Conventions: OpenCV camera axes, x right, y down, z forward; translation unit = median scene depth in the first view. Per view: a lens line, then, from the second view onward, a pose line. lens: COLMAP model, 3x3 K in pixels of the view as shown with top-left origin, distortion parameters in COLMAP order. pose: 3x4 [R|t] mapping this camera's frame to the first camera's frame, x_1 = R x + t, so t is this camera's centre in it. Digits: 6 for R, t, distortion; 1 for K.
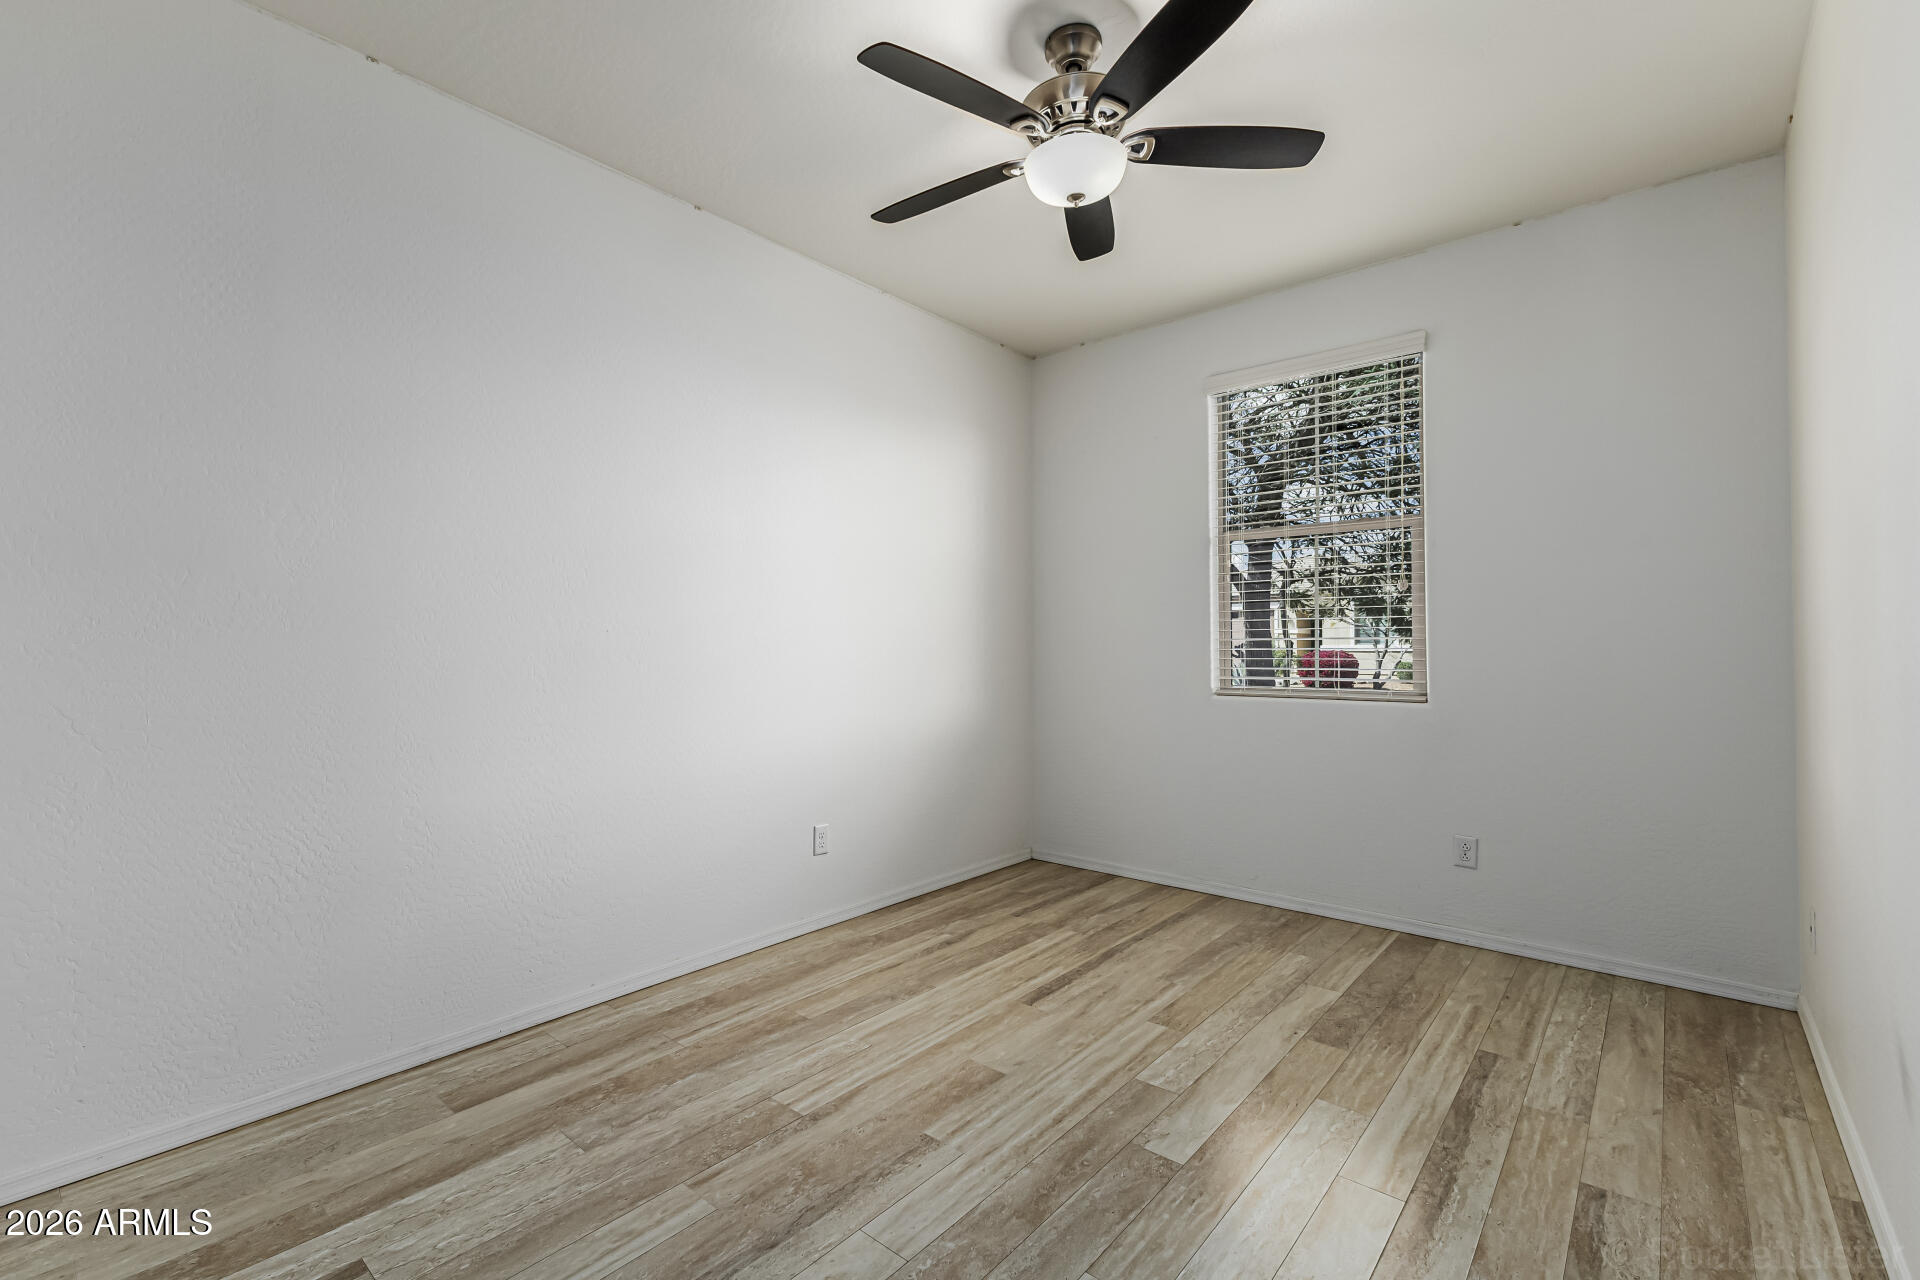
lens RADIAL K [[826.2, 0, 956.2], [0, 826.2, 638.2], [0, 0, 1]] dist [0.011684, -0.001361]
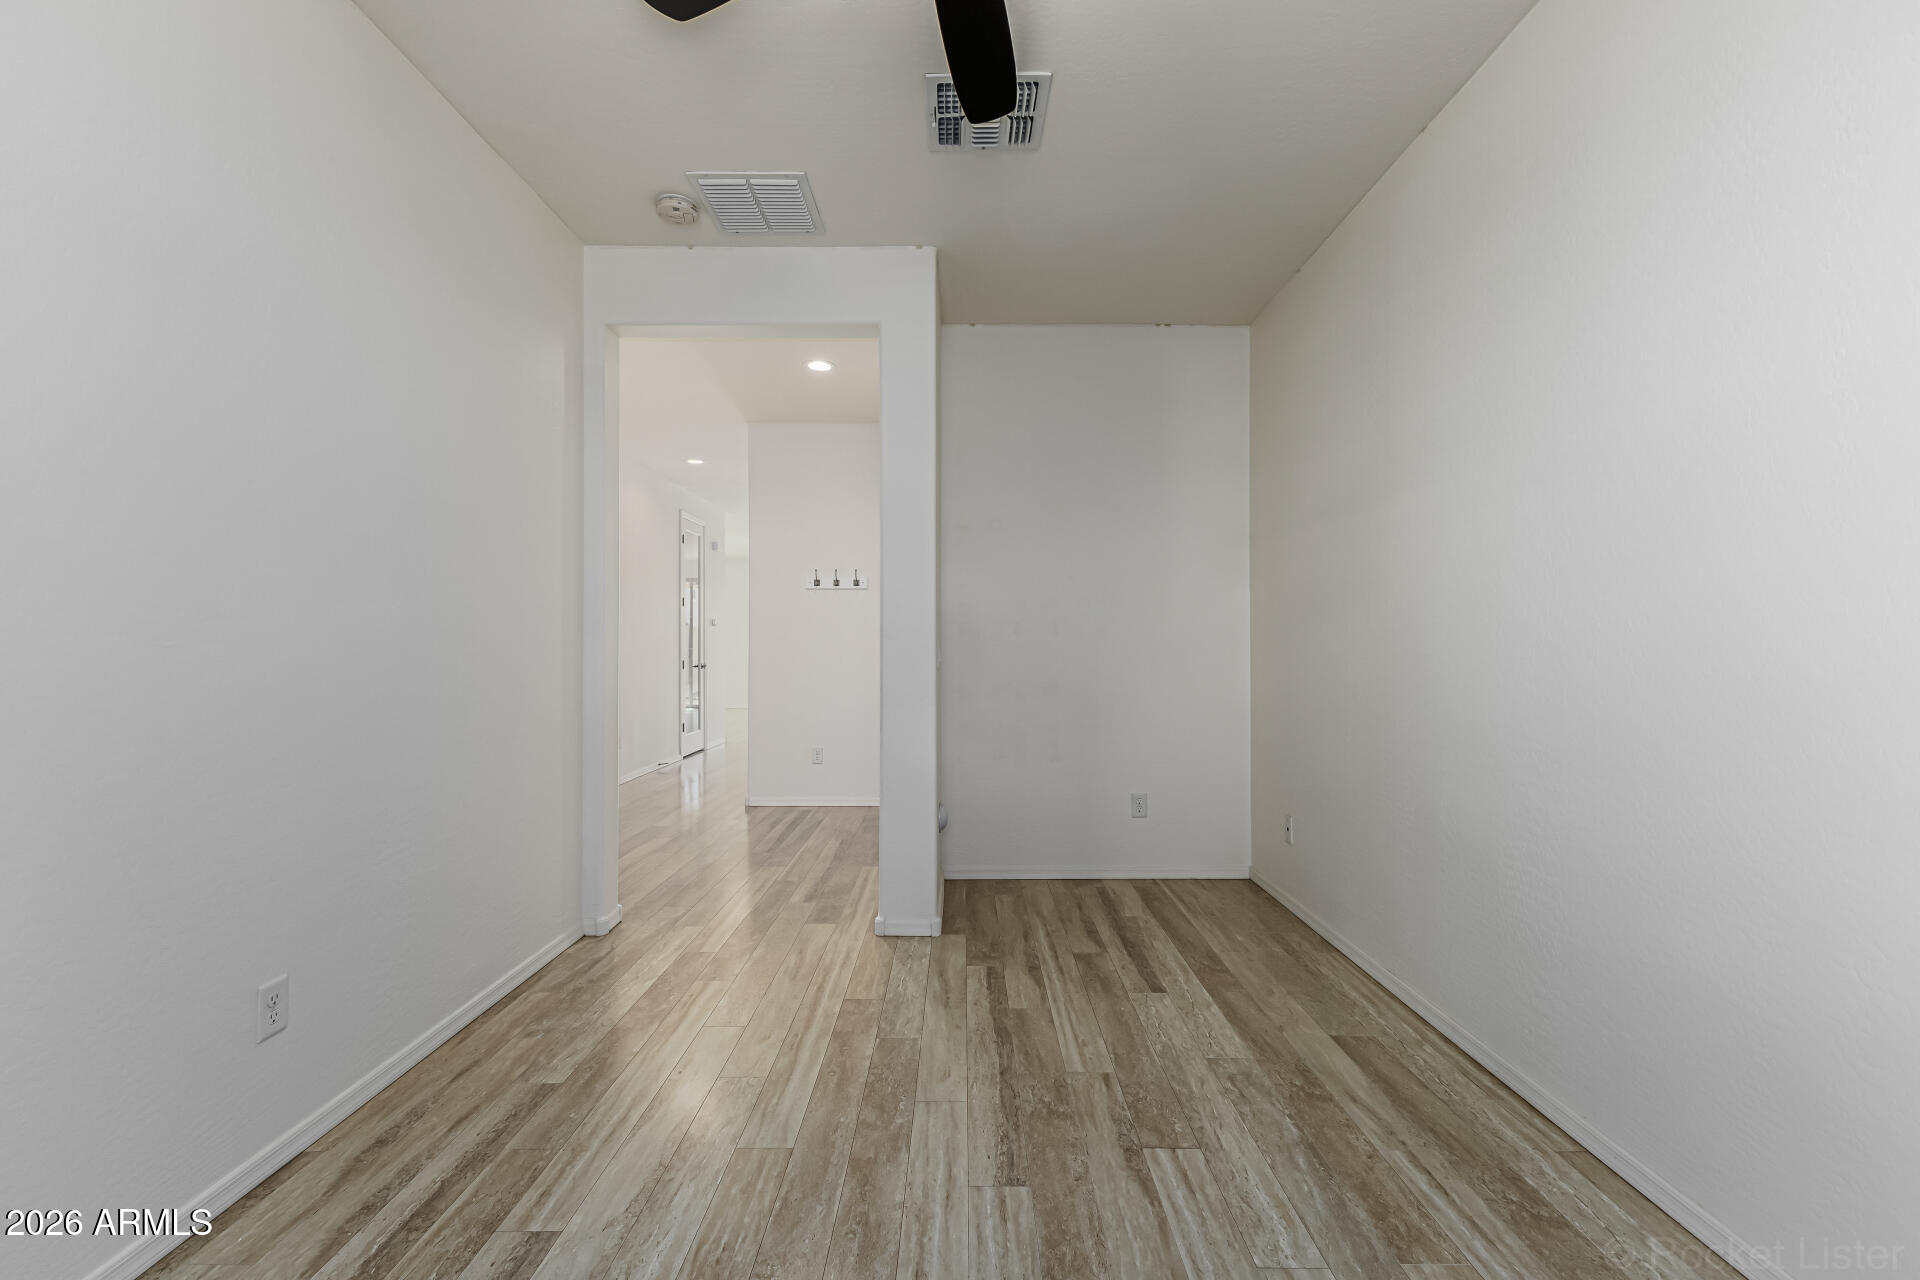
lens RADIAL K [[826.2, 0, 956.2], [0, 826.2, 638.2], [0, 0, 1]] dist [0.011684, -0.001361]
pose [[-0.766500, -0.002498, -0.642240, 0.630613], [0.010216, 0.999818, -0.016082, 0.018440], [0.642163, -0.018888, -0.766335, 1.742813]]
